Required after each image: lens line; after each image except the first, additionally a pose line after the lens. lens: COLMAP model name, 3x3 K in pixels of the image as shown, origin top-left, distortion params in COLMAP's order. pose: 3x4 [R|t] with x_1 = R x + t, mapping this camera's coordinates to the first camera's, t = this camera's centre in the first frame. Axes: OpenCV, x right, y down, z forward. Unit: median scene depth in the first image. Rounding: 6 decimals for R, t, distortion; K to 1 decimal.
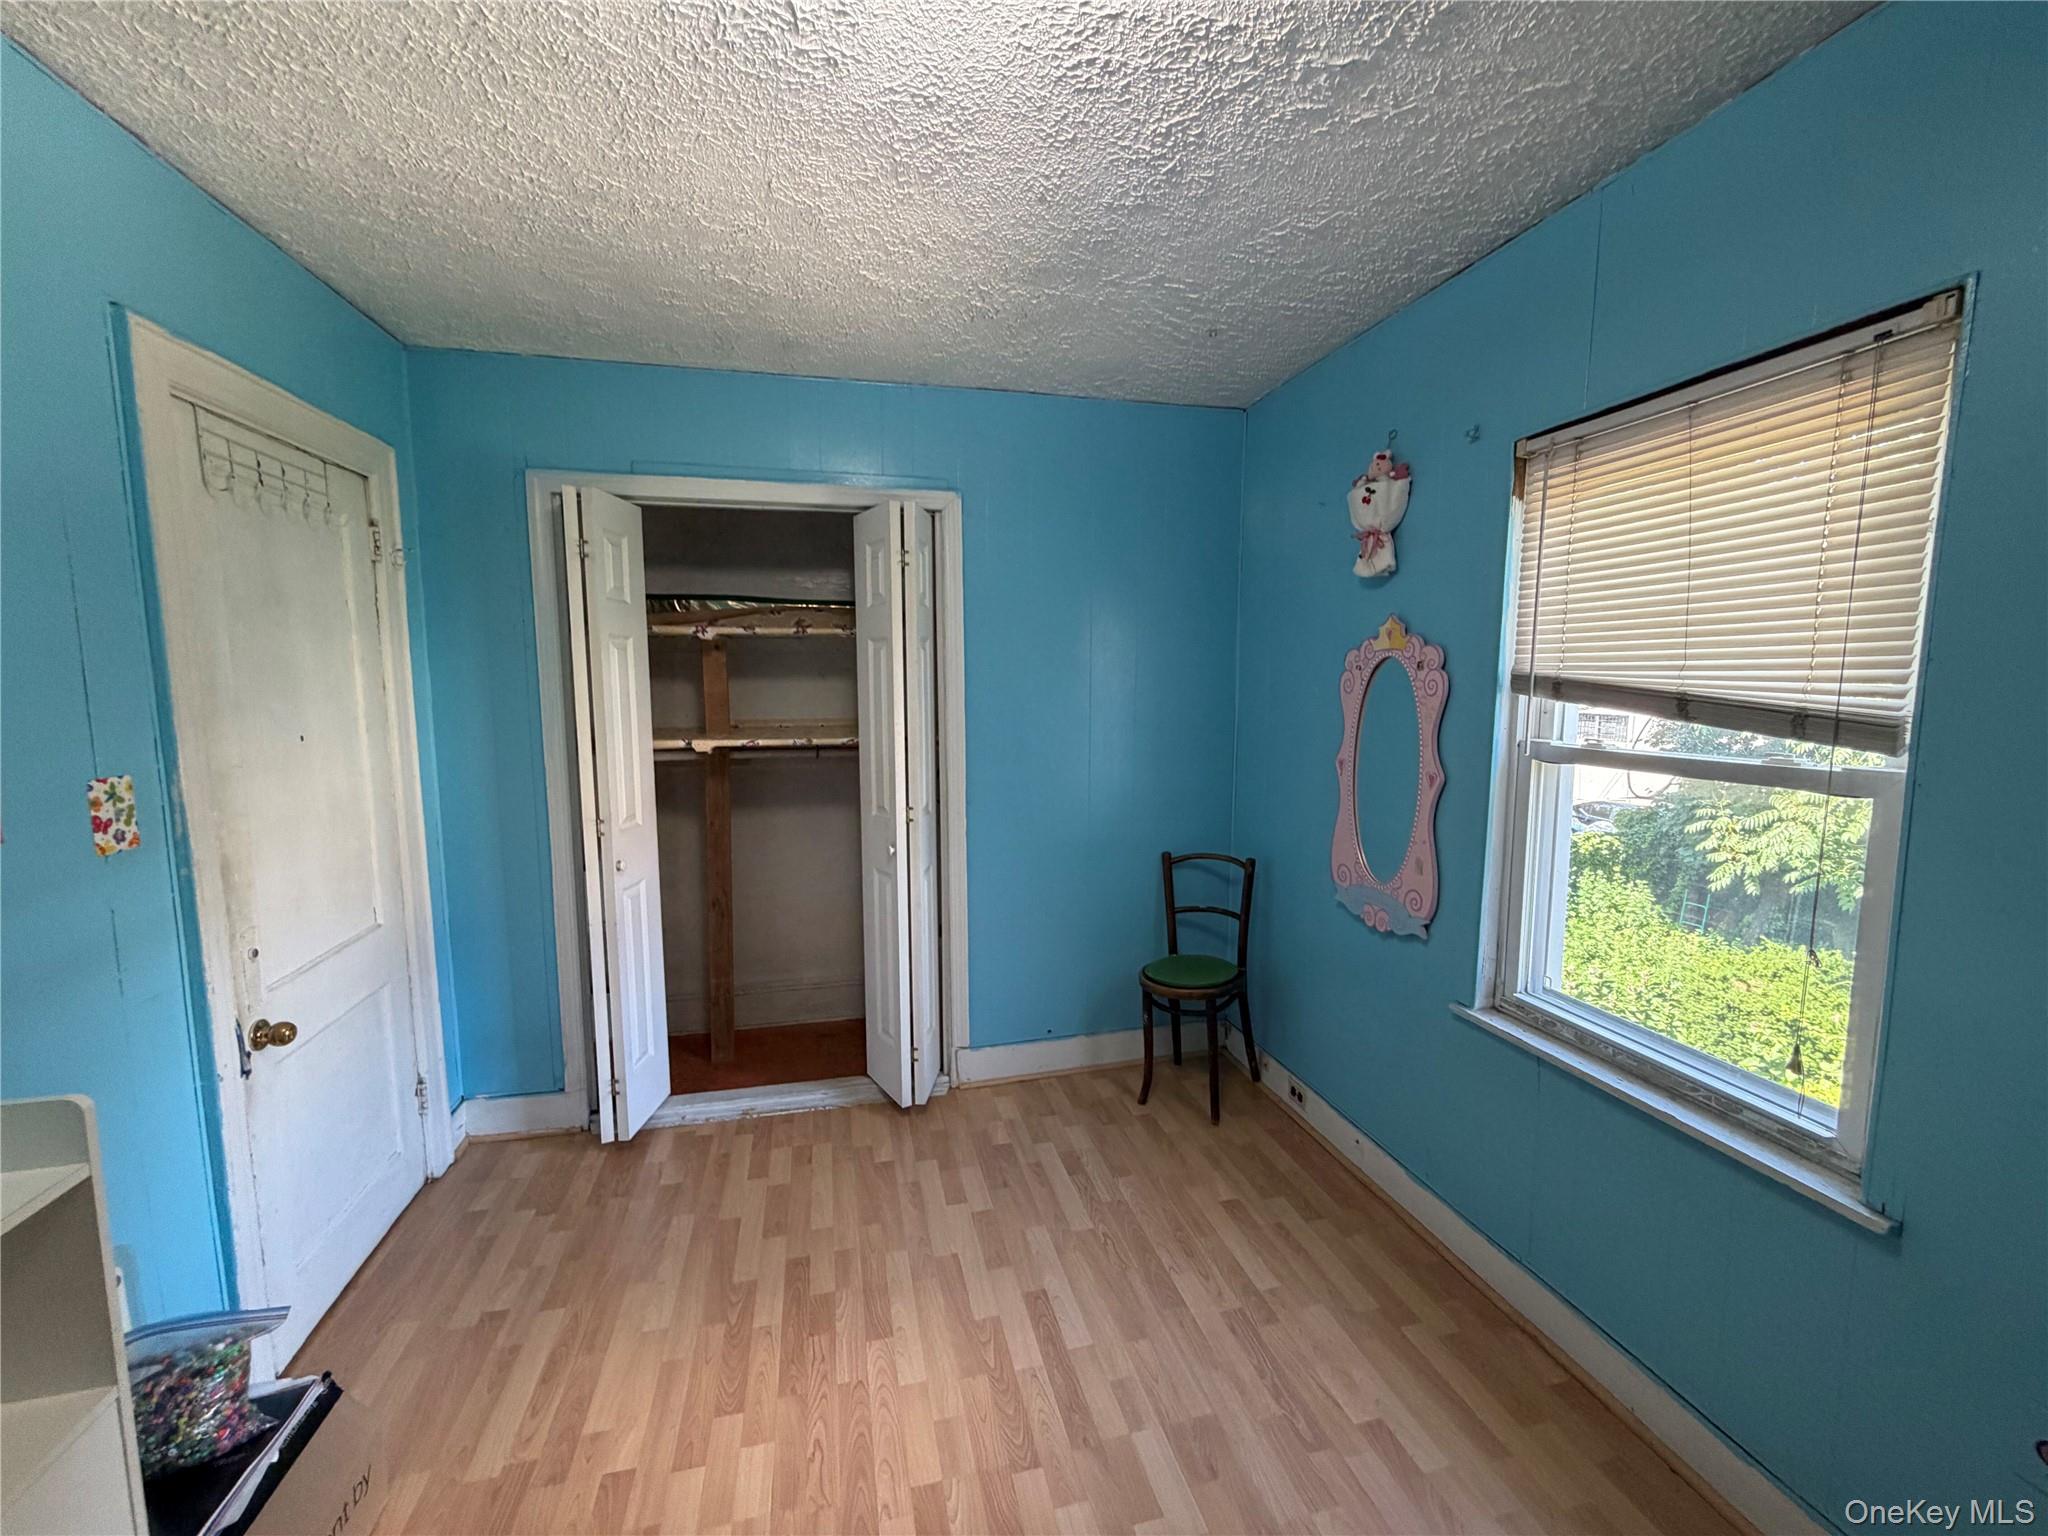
lens RADIAL K [[819.7, 0, 1022.3], [0, 819.7, 770.4], [0, 0, 1]] dist [-0.001094, 0.000363]
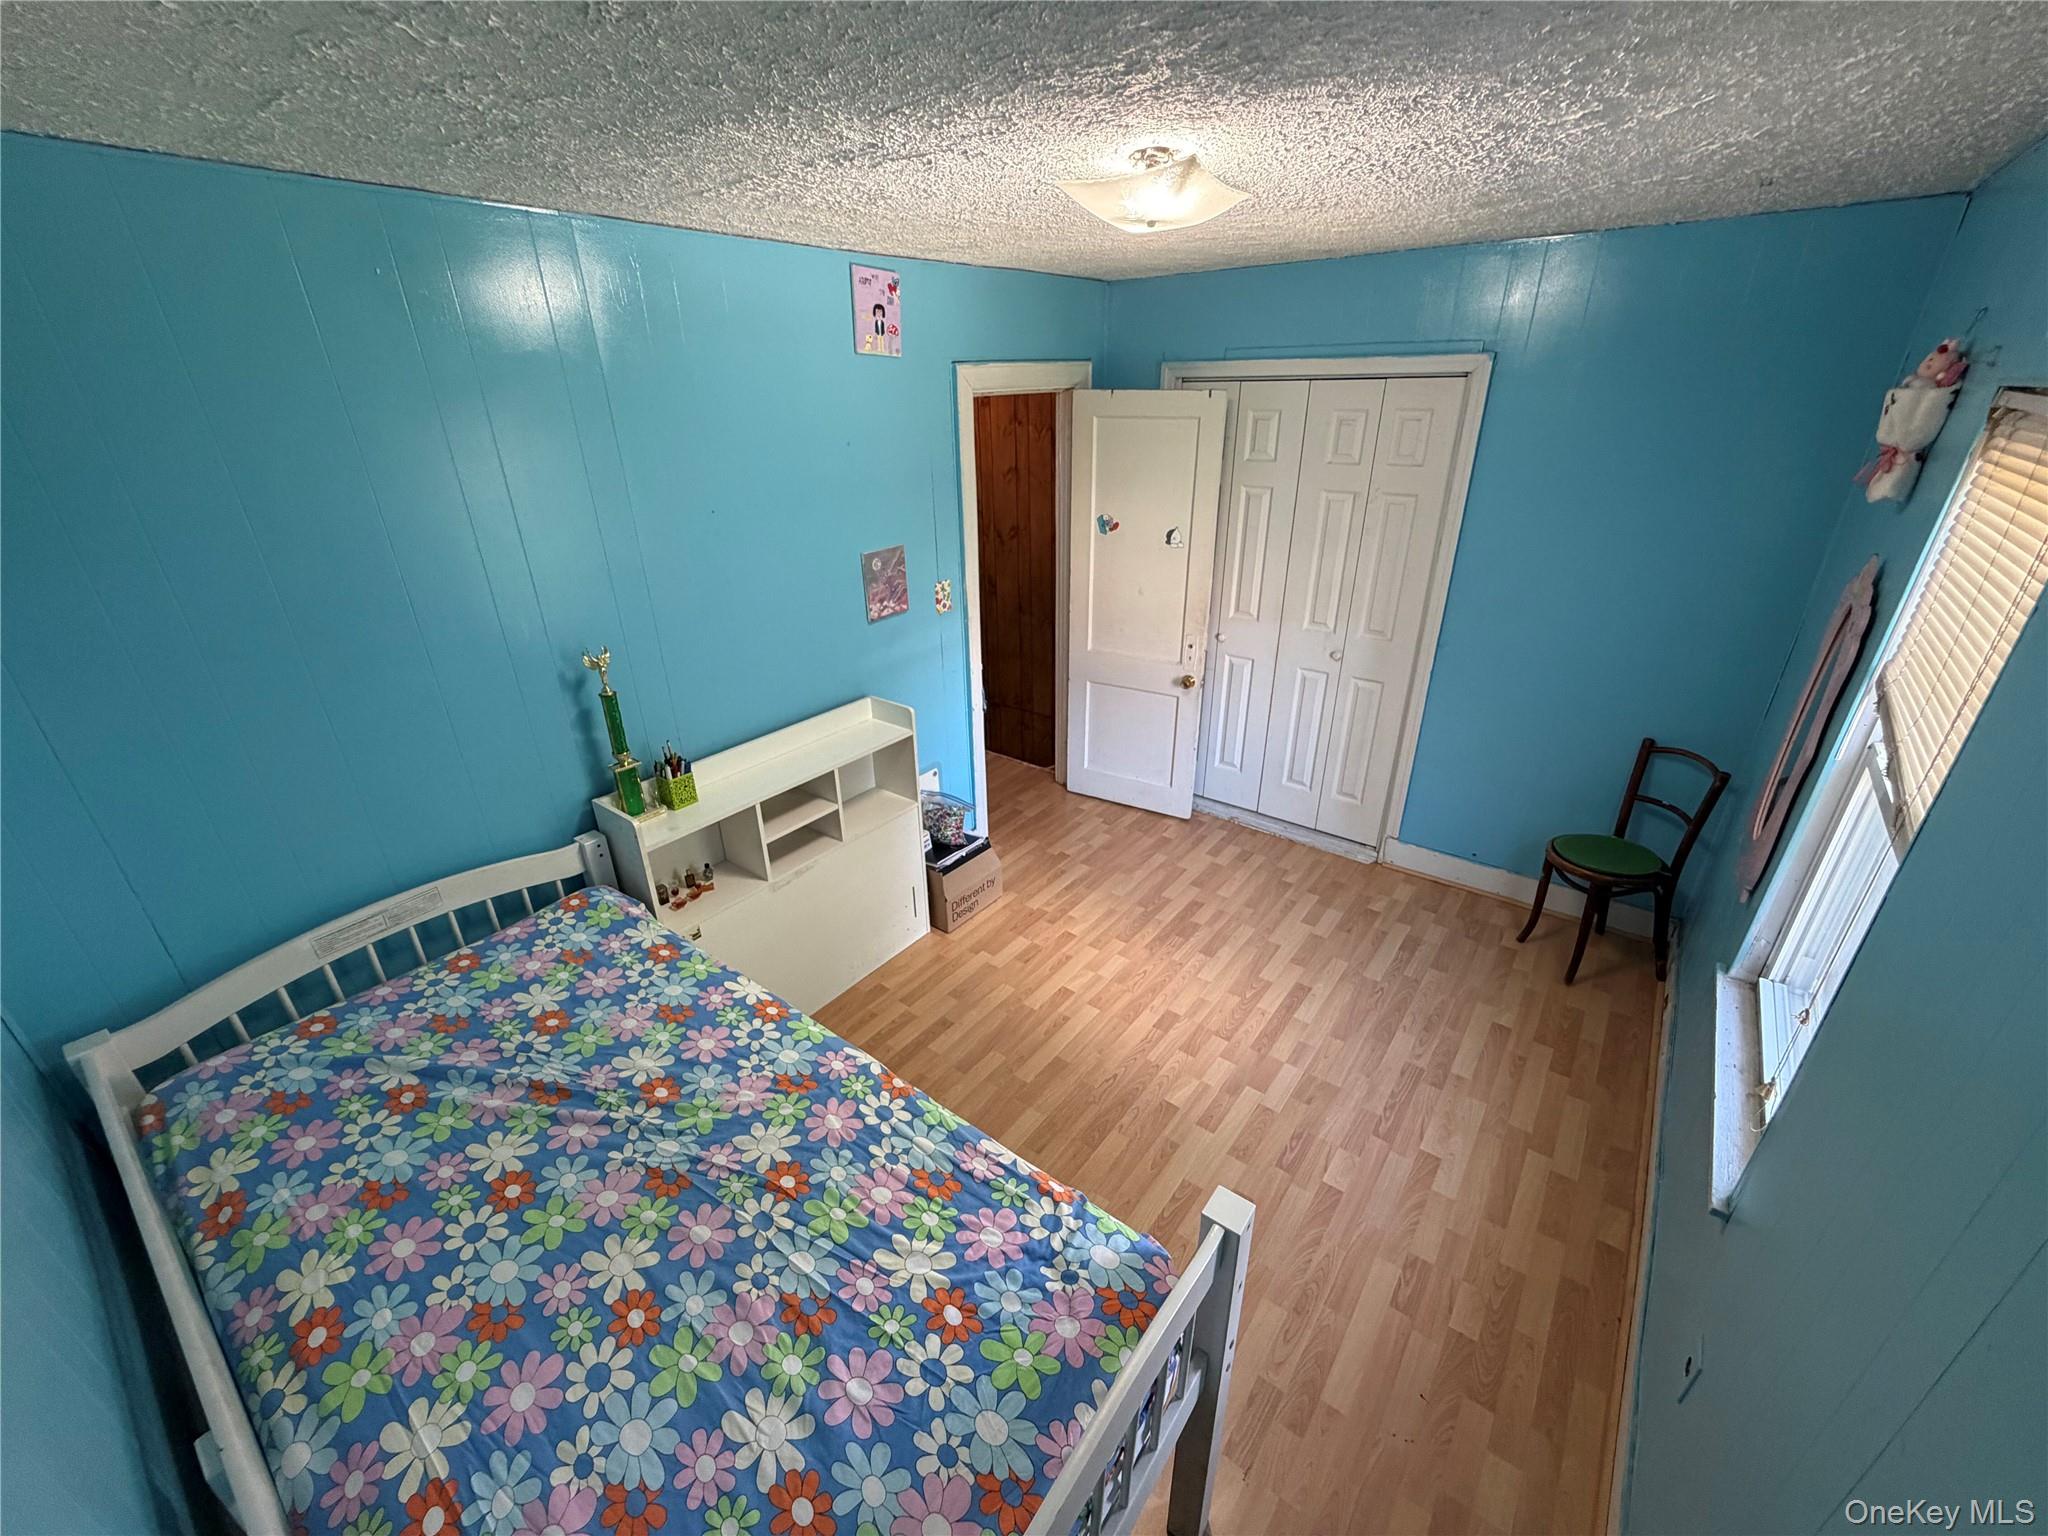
lens RADIAL K [[819.7, 0, 1023.0], [0, 819.7, 769.8], [0, 0, 1]] dist [-0.001094, 0.000363]
pose [[0.623172, 0.327301, -0.710304, 0.671346], [-0.073630, 0.928737, 0.363355, -0.263887], [0.778611, -0.174133, 0.602861, -0.269496]]
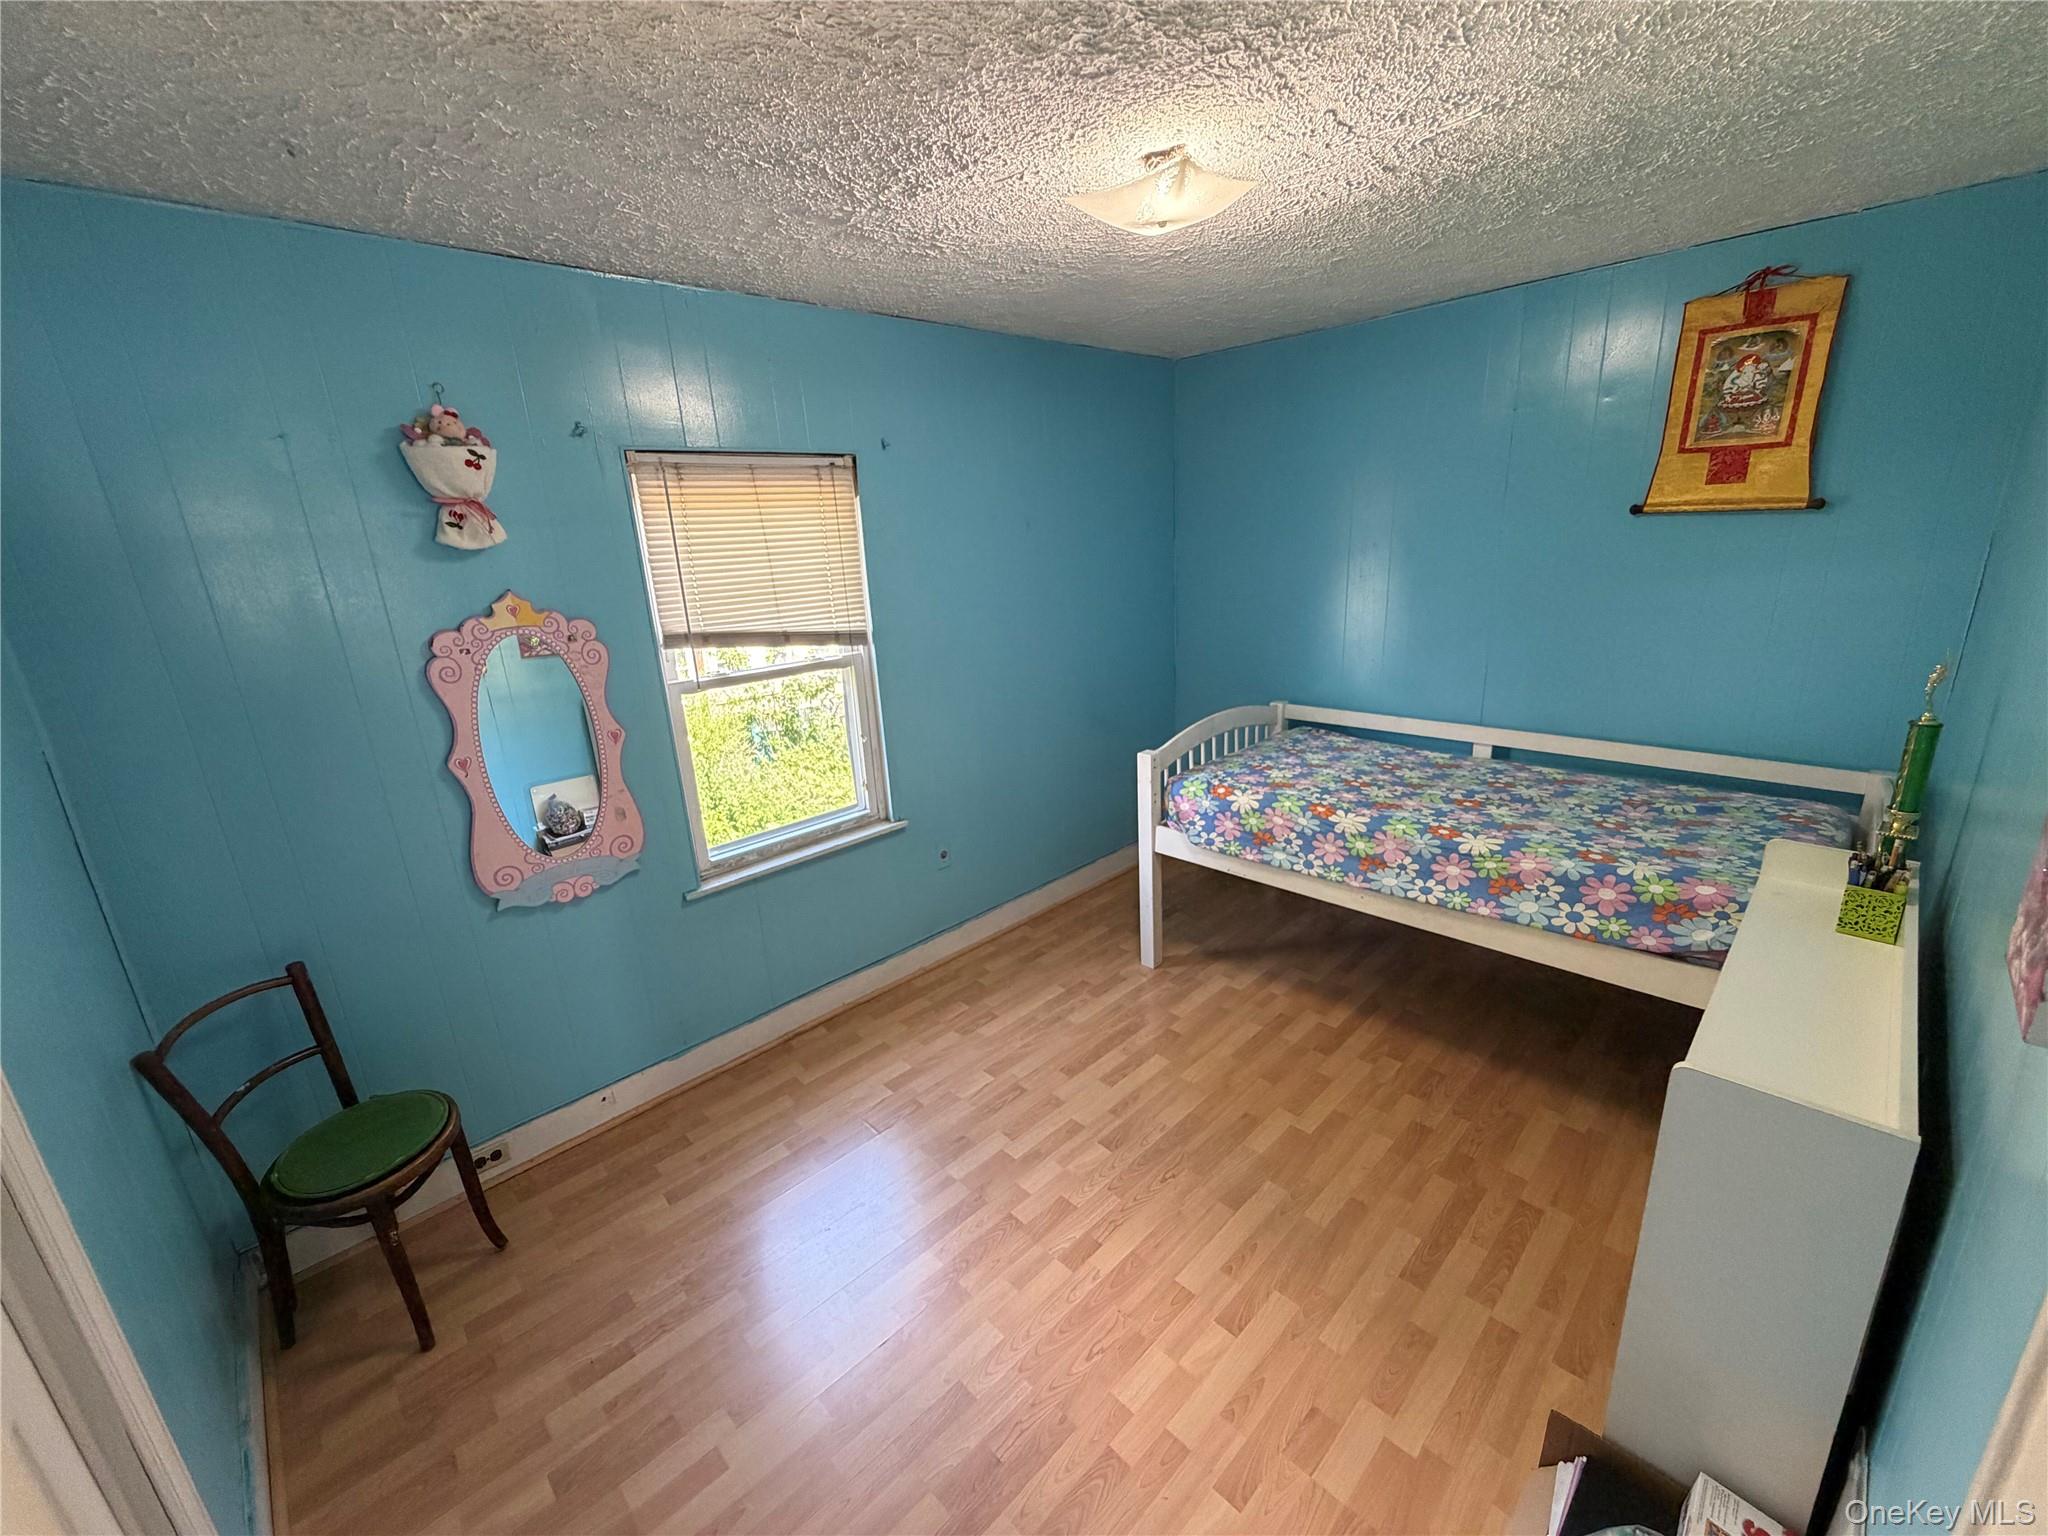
lens RADIAL K [[819.7, 0, 1017.7], [0, 819.7, 771.9], [0, 0, 1]] dist [-0.001094, 0.000363]
pose [[-0.499333, -0.213963, 0.839575, -0.812495], [0.152311, 0.932259, 0.328169, -0.250876], [-0.852917, 0.291743, -0.432919, 1.122520]]
